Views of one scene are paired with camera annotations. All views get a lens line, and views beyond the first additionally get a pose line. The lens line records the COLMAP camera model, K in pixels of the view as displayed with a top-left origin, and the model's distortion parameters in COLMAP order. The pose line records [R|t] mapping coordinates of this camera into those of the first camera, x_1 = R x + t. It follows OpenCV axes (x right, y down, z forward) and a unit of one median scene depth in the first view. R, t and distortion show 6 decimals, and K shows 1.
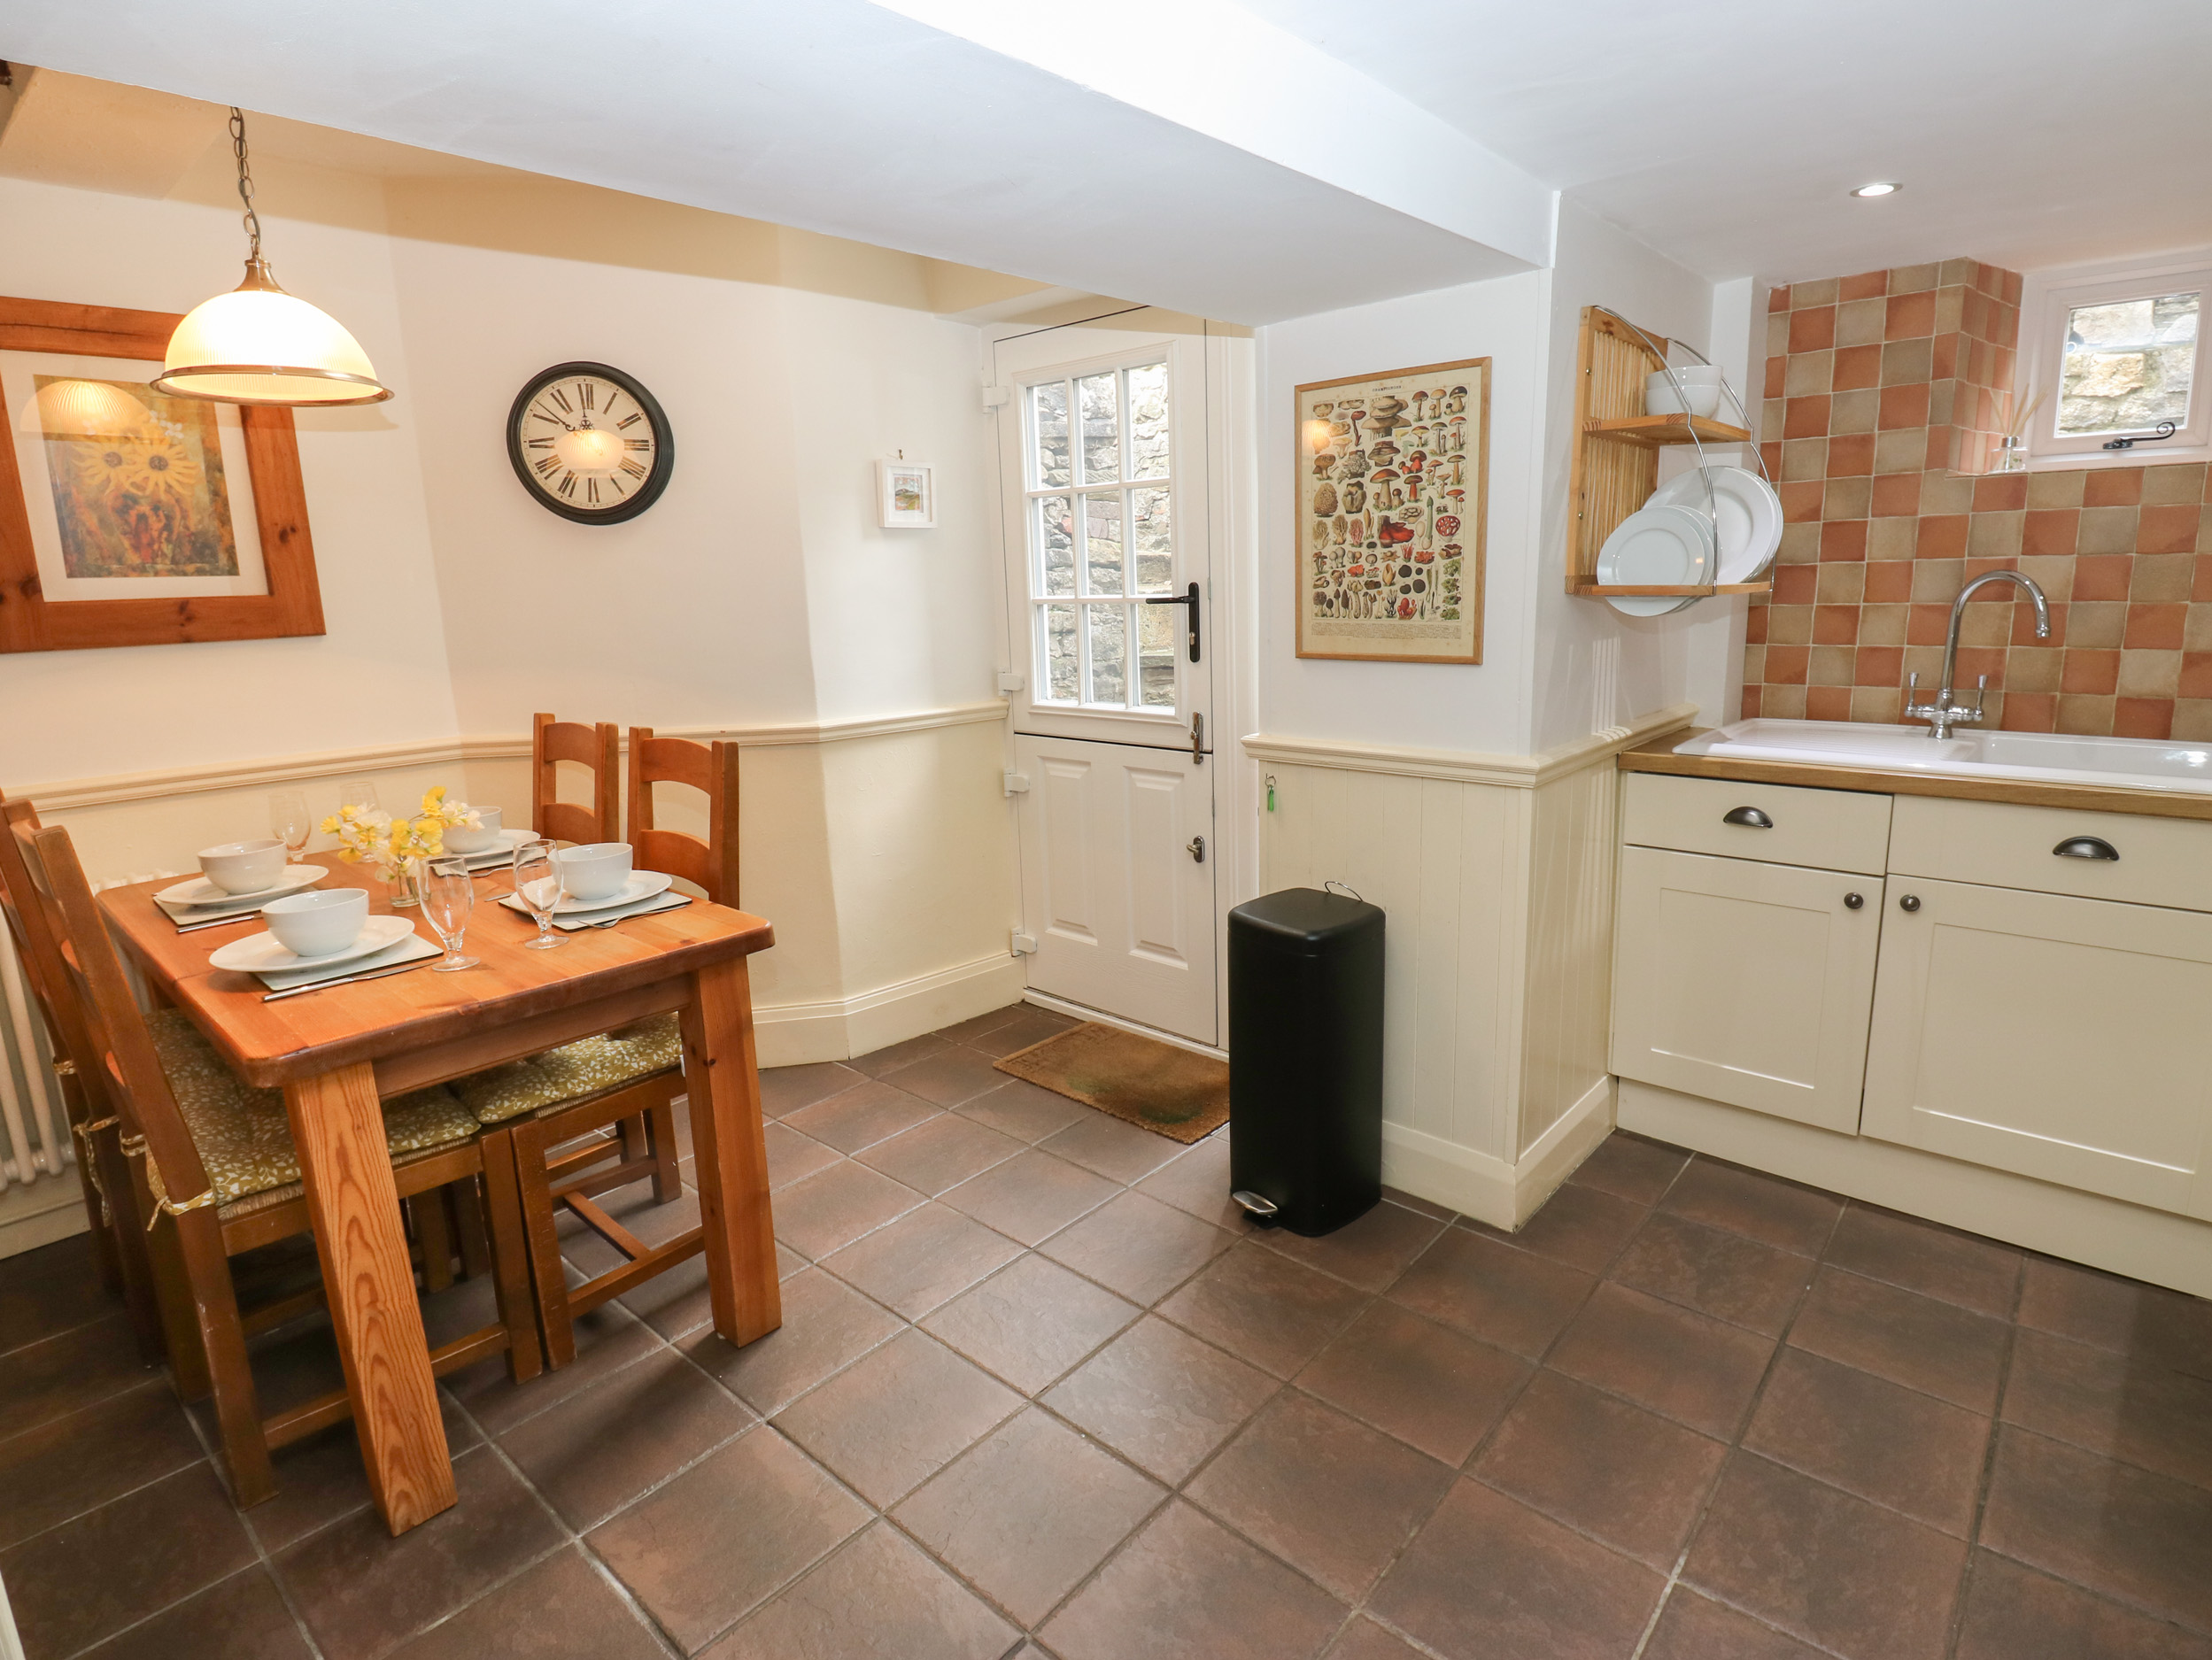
lens RADIAL K [[1190.4, 0, 1142.5], [0, 1190.4, 819.0], [0, 0, 1]] dist [0.000757, -0.014242]
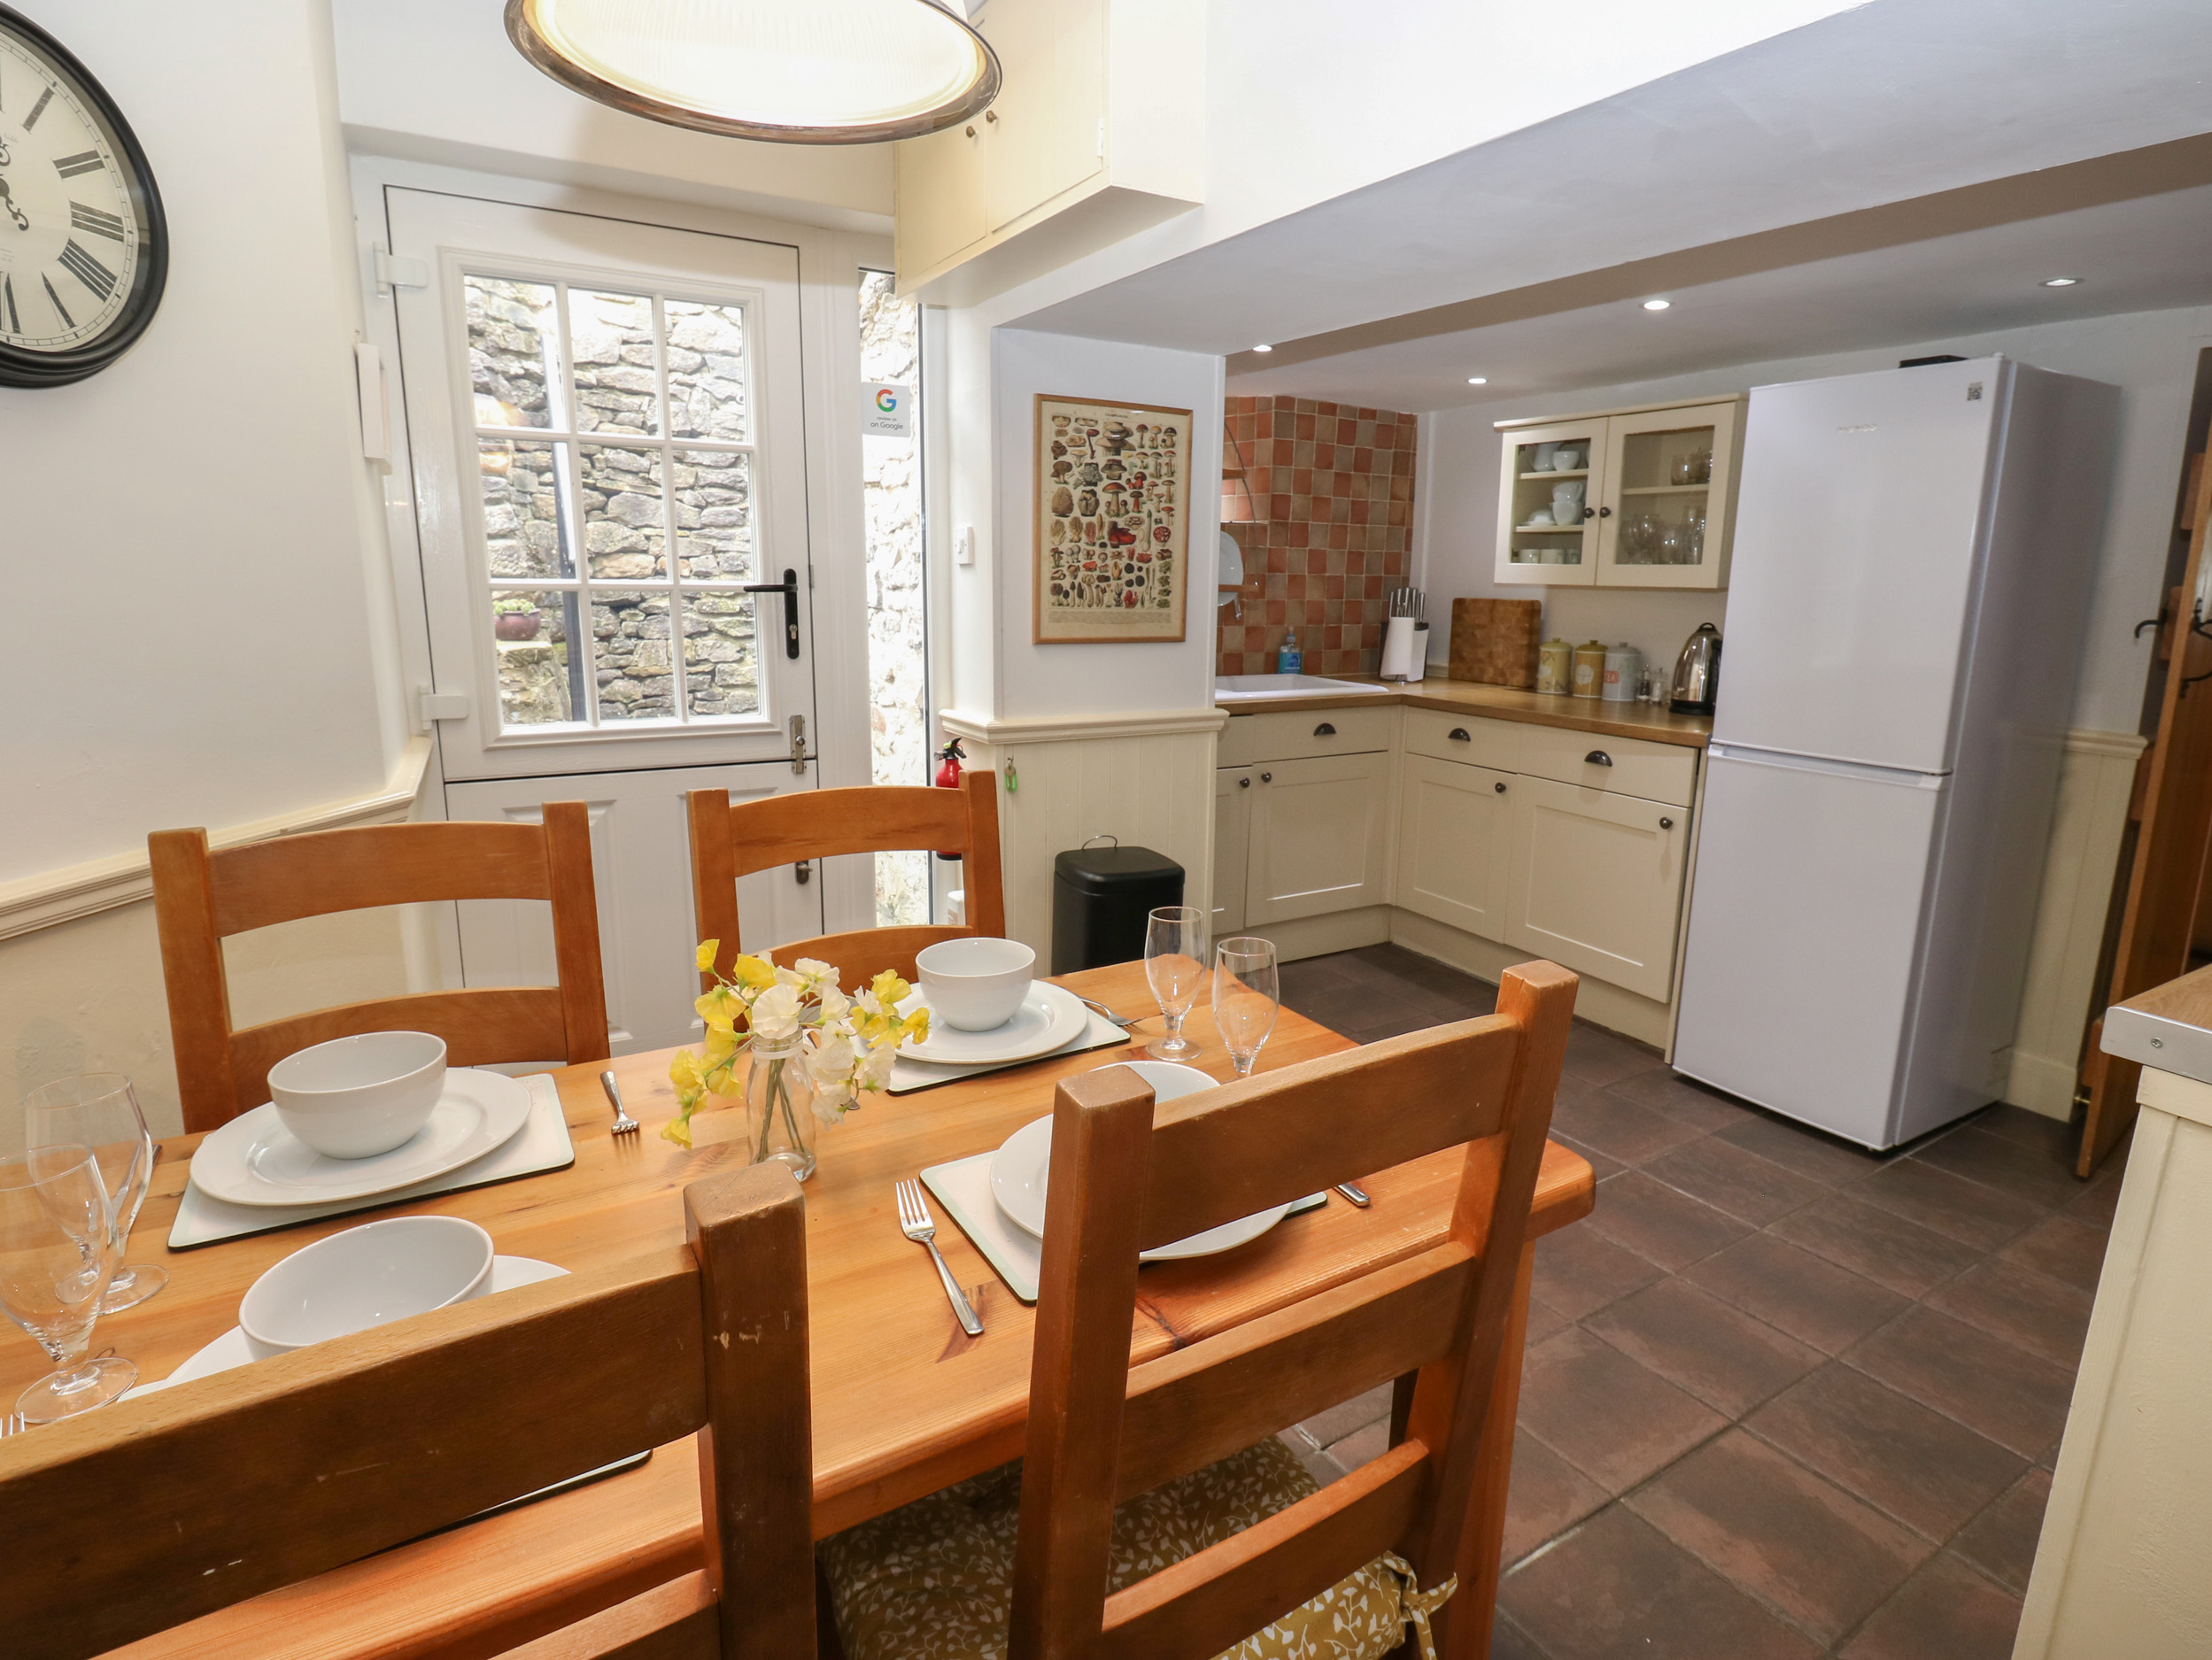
lens RADIAL K [[1190.4, 0, 1142.5], [0, 1190.4, 819.0], [0, 0, 1]] dist [0.000757, -0.014242]
pose [[0.268293, -0.164297, 0.949224, -0.947151], [0.169279, 0.978058, 0.121442, -0.099163], [-0.948348, 0.128102, 0.290218, 0.643490]]
